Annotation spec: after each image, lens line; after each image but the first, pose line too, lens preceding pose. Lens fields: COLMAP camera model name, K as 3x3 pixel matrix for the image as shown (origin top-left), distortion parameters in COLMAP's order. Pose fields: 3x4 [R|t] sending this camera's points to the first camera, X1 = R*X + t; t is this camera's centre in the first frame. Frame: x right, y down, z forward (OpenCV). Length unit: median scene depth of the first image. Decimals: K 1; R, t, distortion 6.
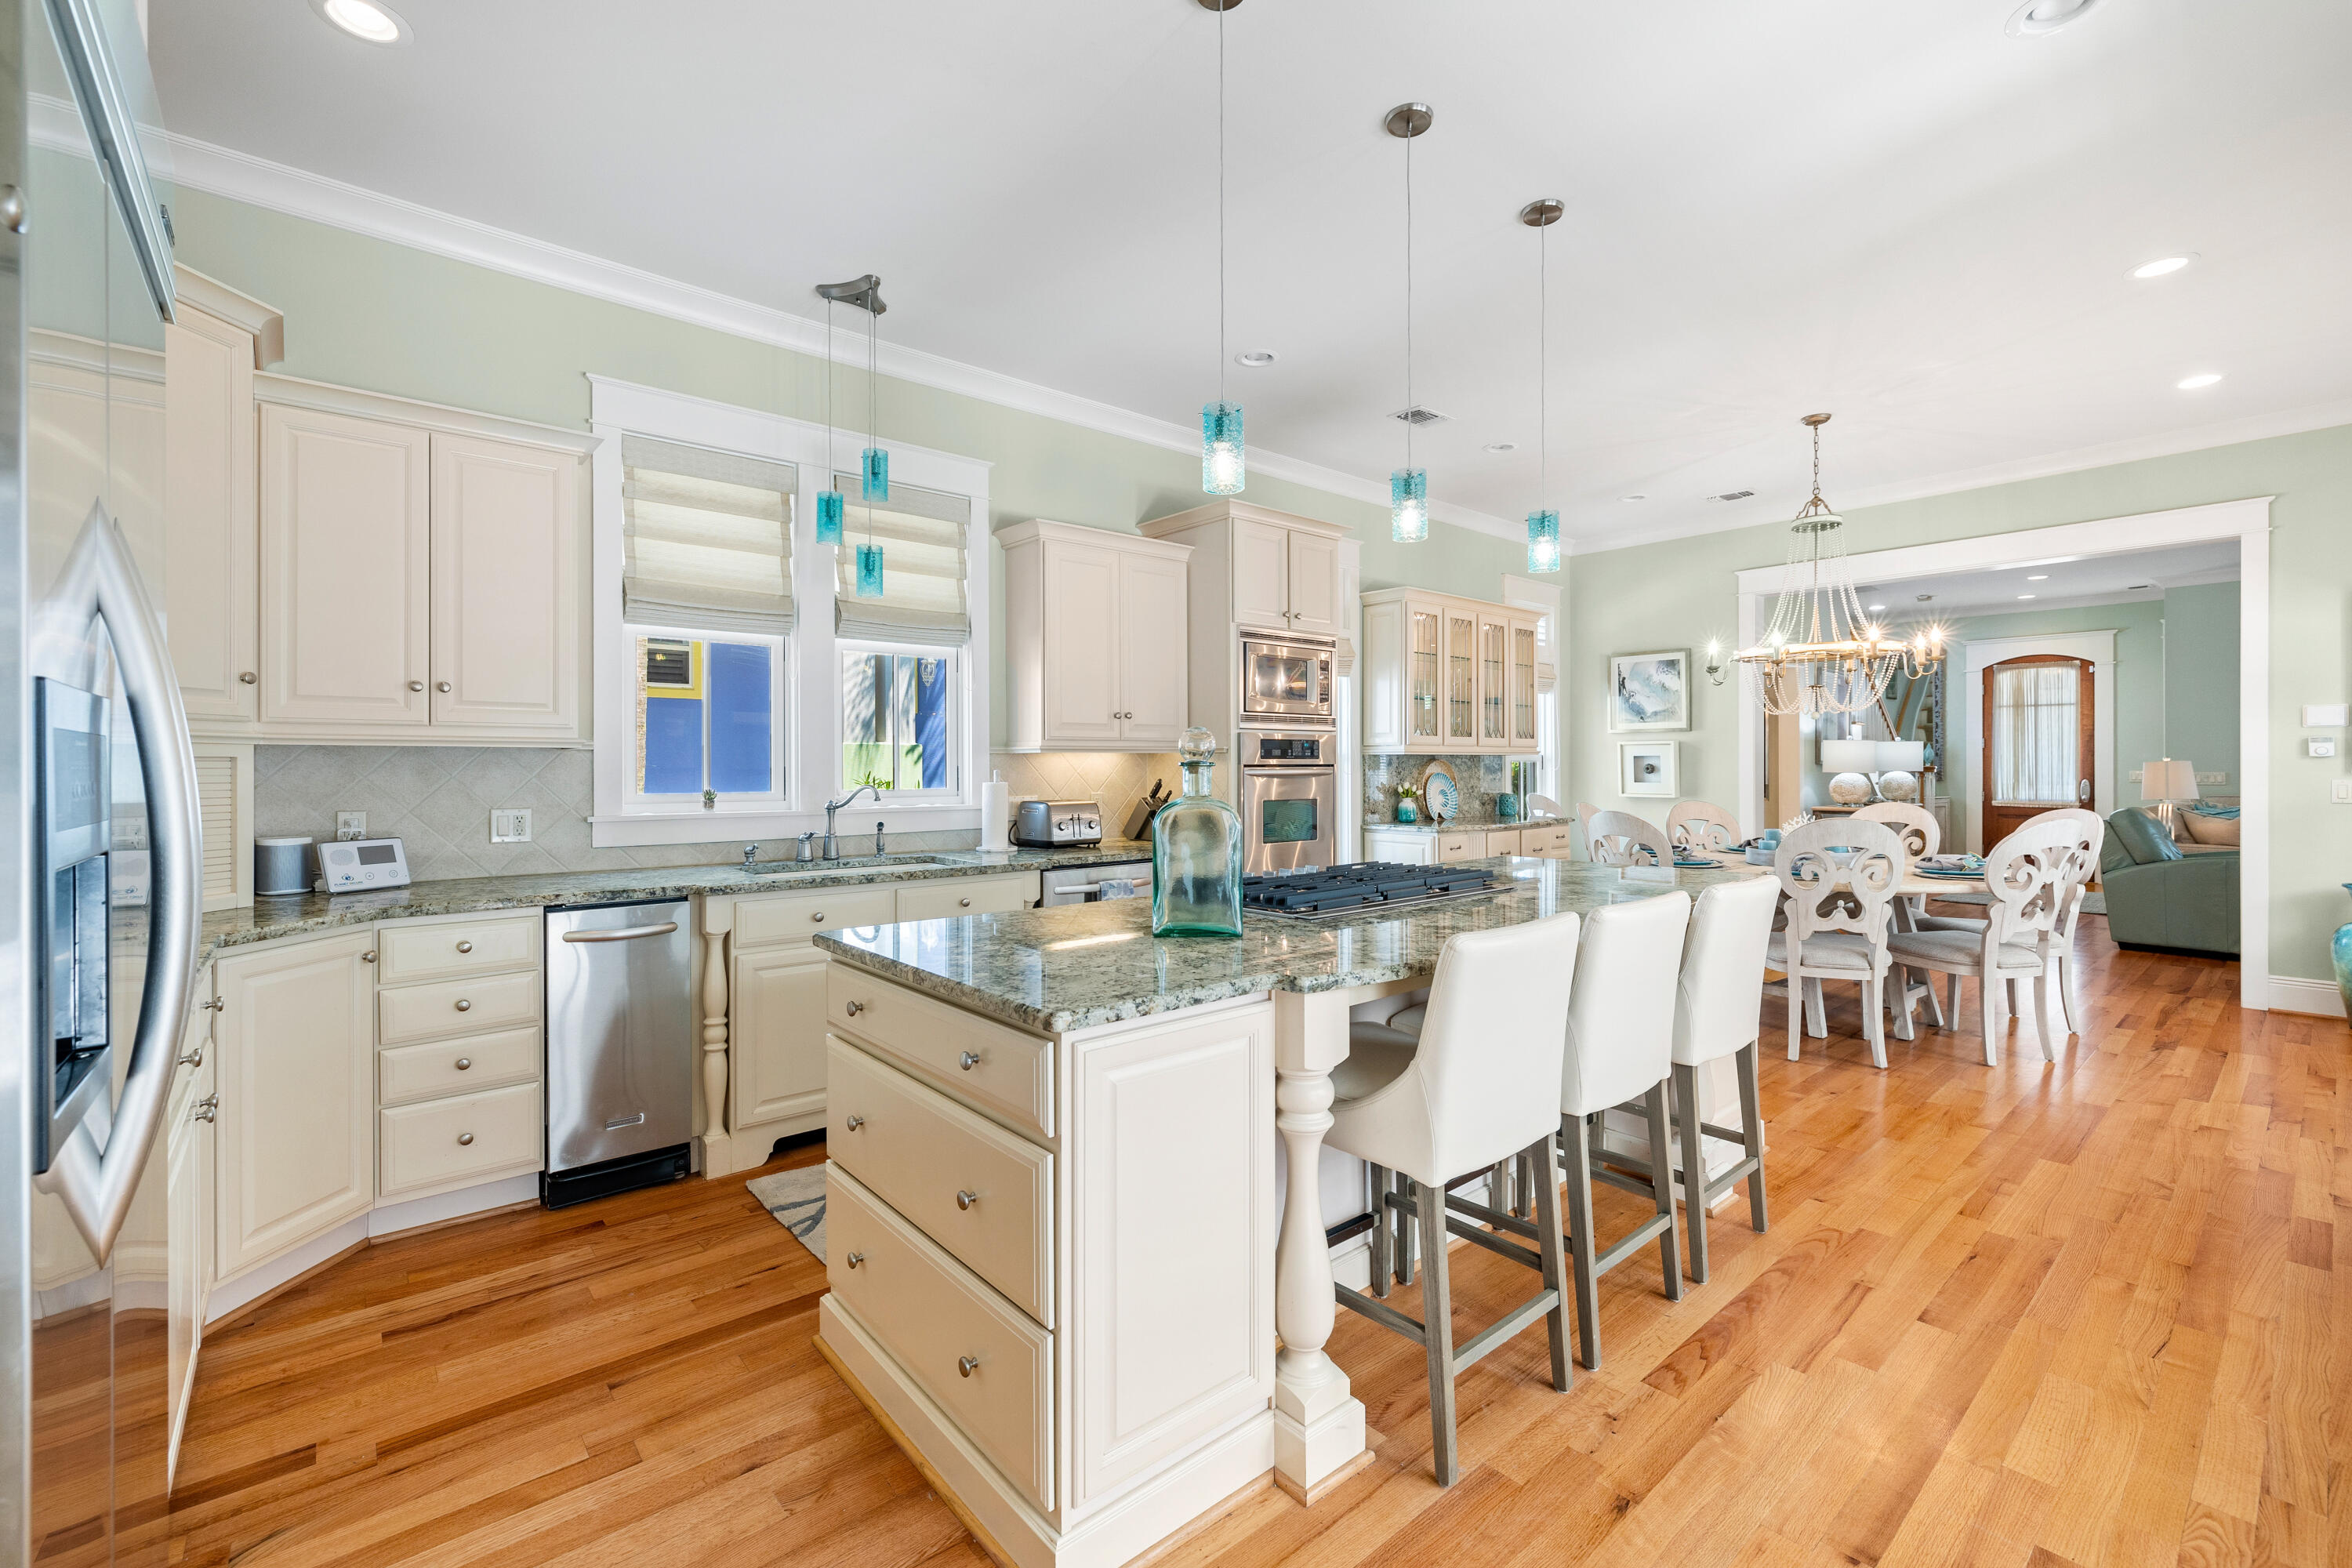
lens RADIAL K [[995.1, 0, 1178.4], [0, 995.1, 779.5], [0, 0, 1]] dist [-0.000499, 0.000169]
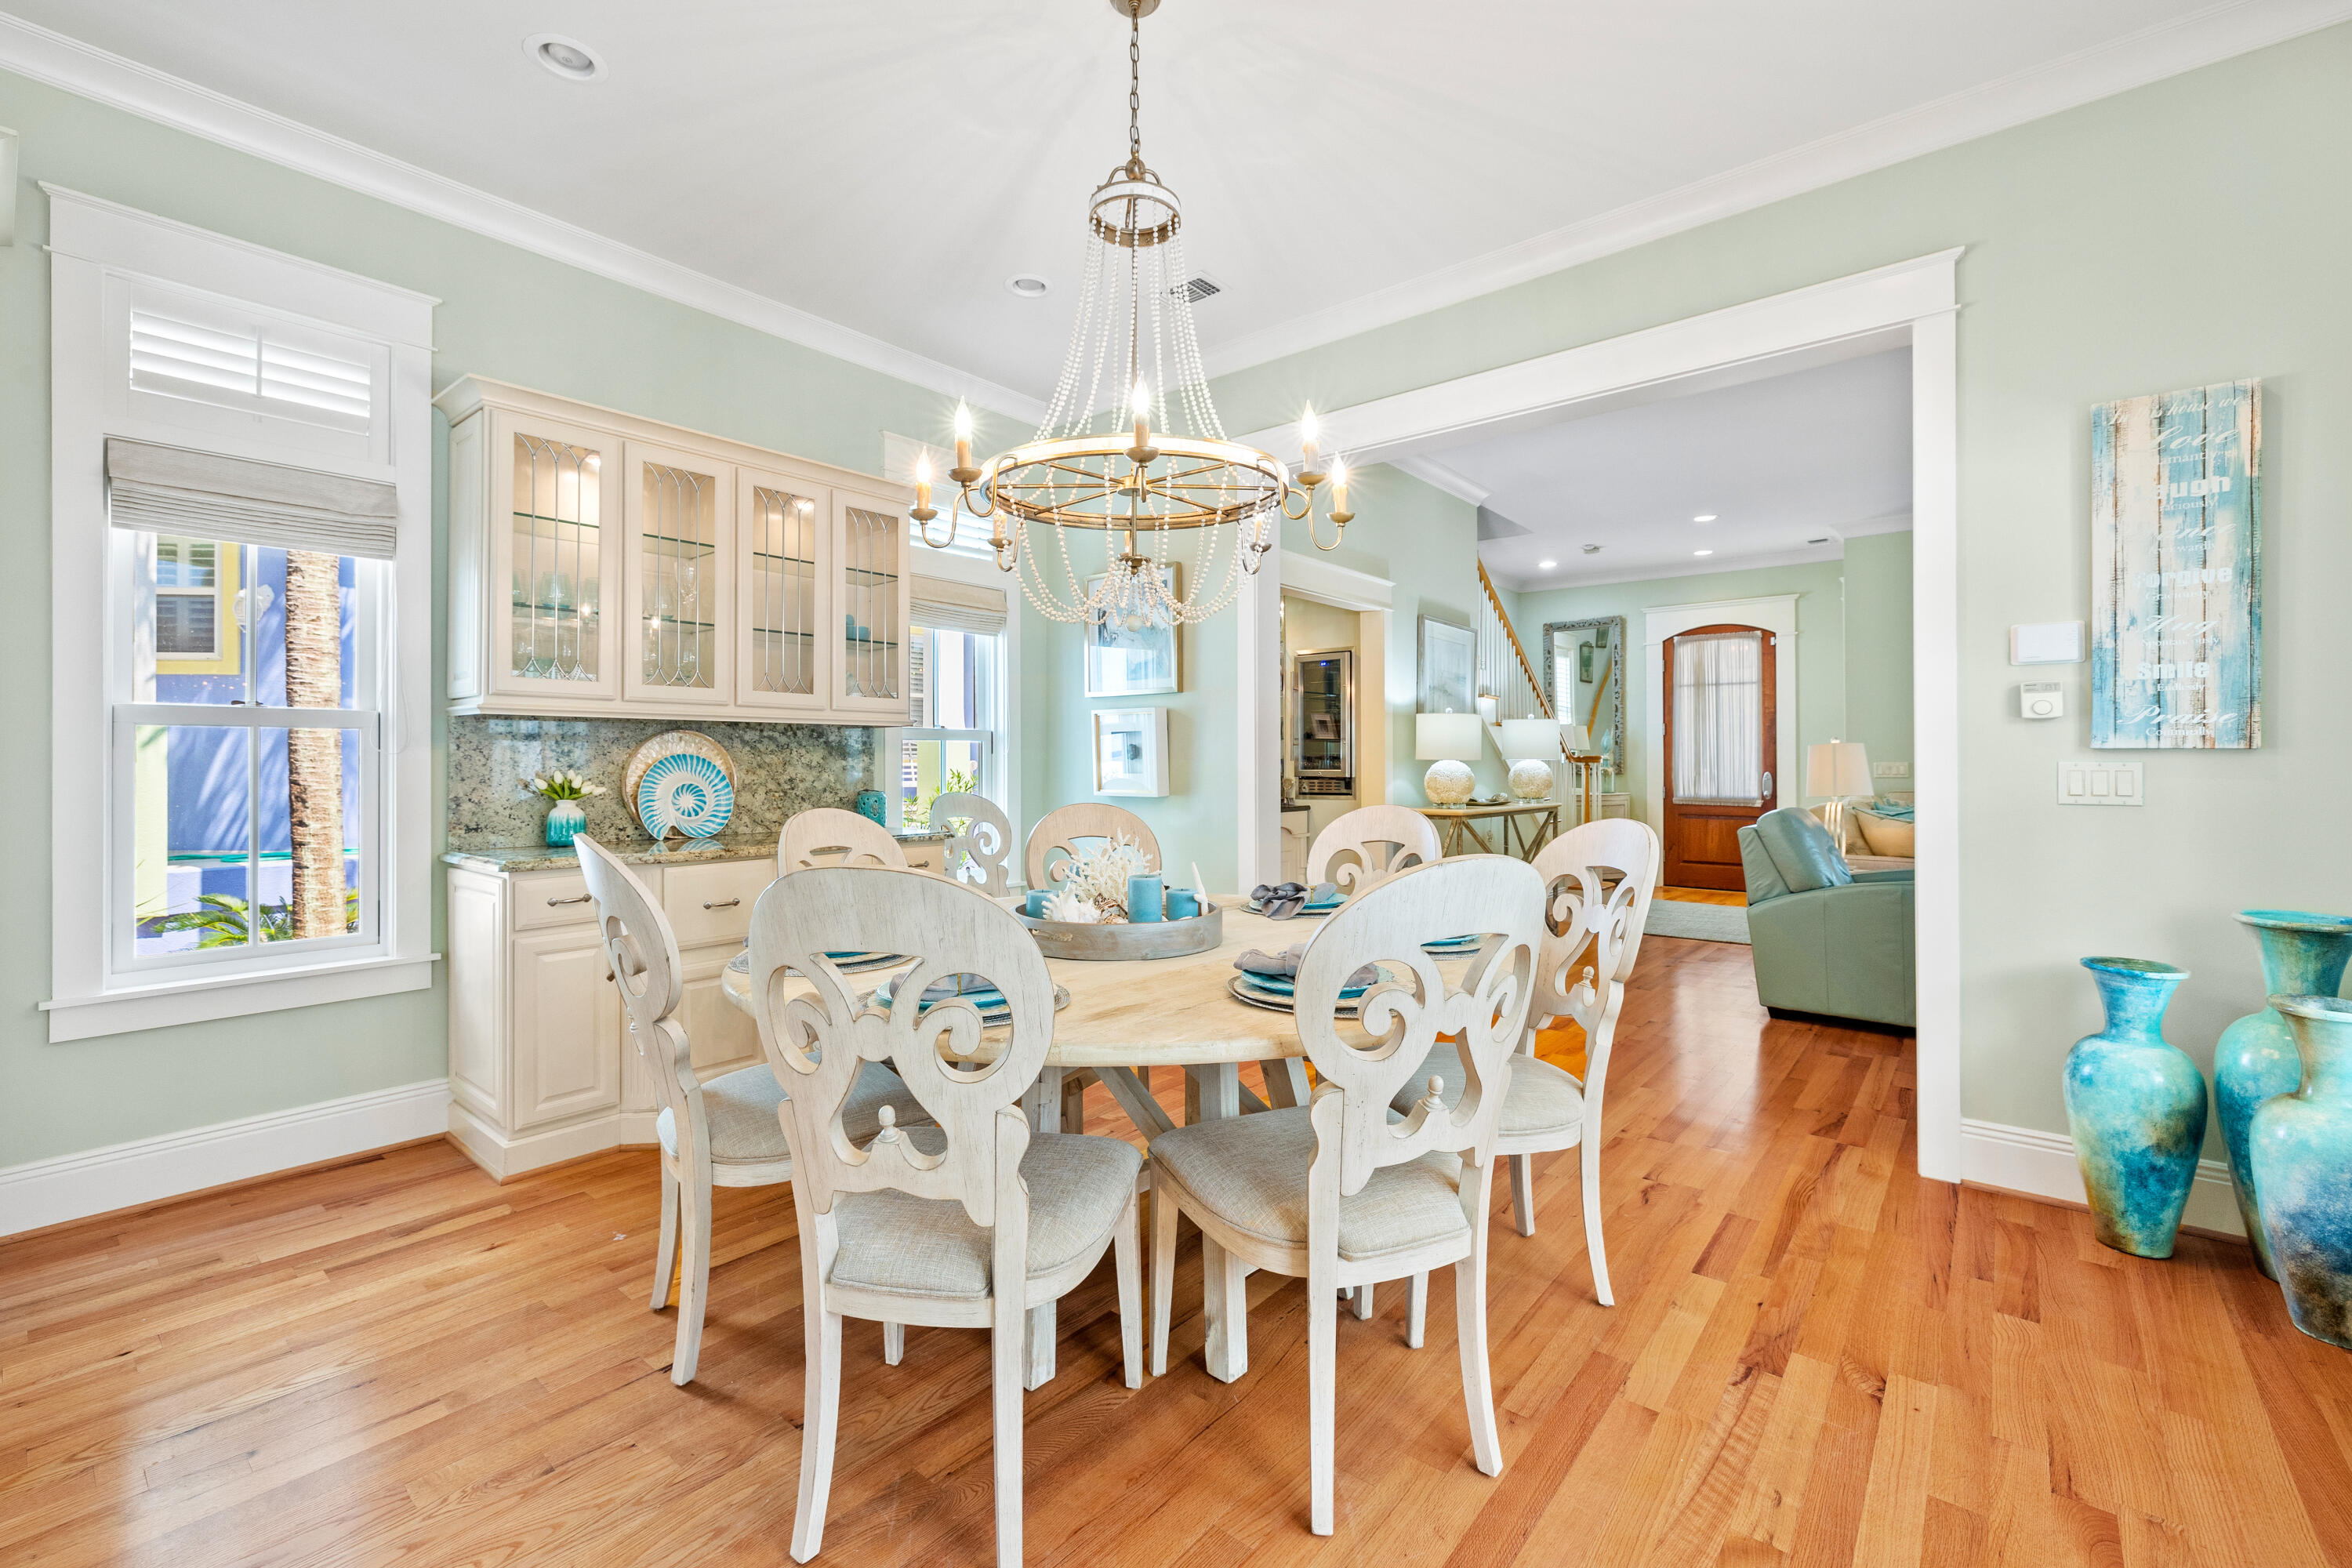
lens RADIAL K [[995.1, 0, 1172.6], [0, 995.1, 770.0], [0, 0, 1]] dist [-0.000499, 0.000169]
pose [[0.986022, -0.000404, 0.166612, 0.408850], [0.001557, 0.999976, -0.006789, 0.005544], [-0.166605, 0.006954, 0.985999, 0.376268]]
